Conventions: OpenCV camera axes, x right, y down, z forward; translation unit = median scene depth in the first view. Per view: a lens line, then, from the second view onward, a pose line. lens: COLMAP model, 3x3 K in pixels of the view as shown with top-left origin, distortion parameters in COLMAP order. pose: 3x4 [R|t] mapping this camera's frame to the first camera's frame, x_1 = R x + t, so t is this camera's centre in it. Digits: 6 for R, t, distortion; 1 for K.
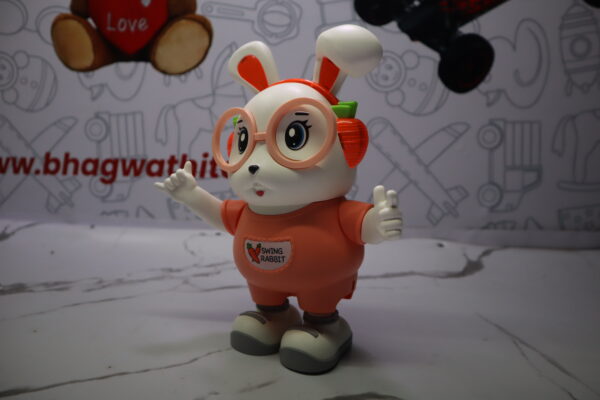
lens RADIAL K [[422.8, 0, 304.4], [0, 422.8, 201.2], [0, 0, 1]] dist [-0.110894, 0.072963]
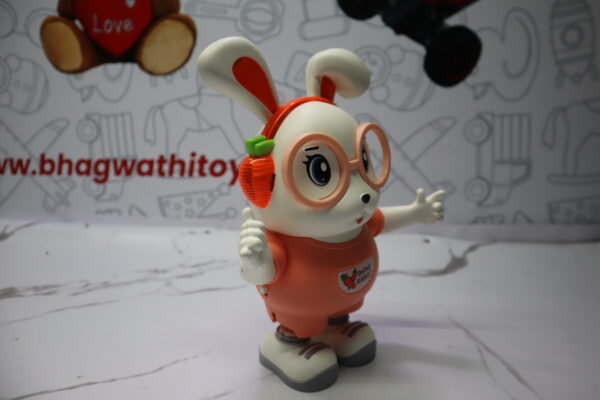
lens RADIAL K [[422.8, 0, 303.7], [0, 422.8, 199.1], [0, 0, 1]] dist [-0.110894, 0.072963]
pose [[0.999176, -0.012992, -0.038446, 0.070564], [0.014731, 0.998865, 0.045294, -0.044000], [0.037814, -0.045823, 0.998234, -0.008007]]
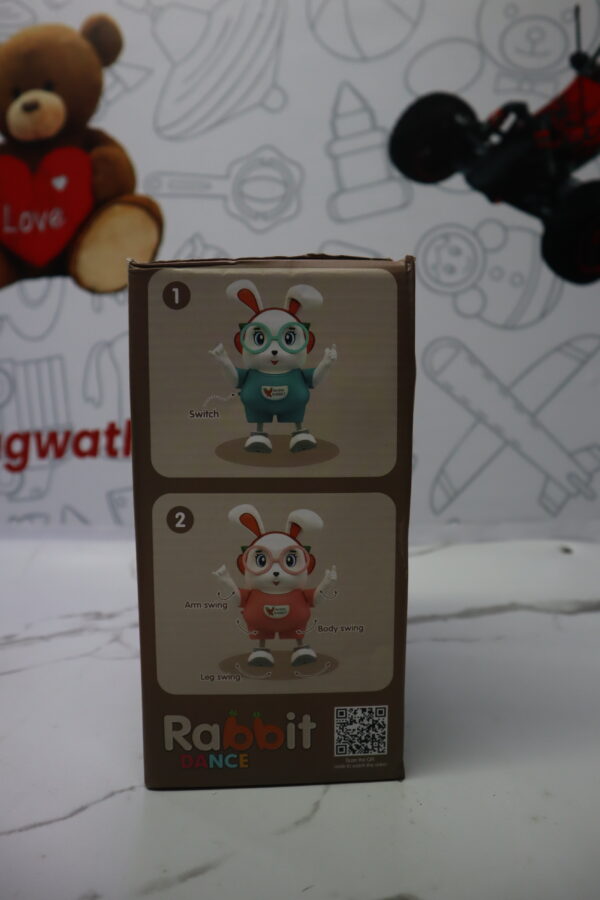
lens RADIAL K [[634.2, 0, 299.2], [0, 634.2, 445.1], [0, 0, 1]] dist [-0.110894, 0.072963]
pose [[0.992354, -0.056482, -0.109745, 0.063960], [0.051987, 0.997704, -0.043399, -0.020428], [0.111945, 0.037362, 0.993012, 0.106572]]
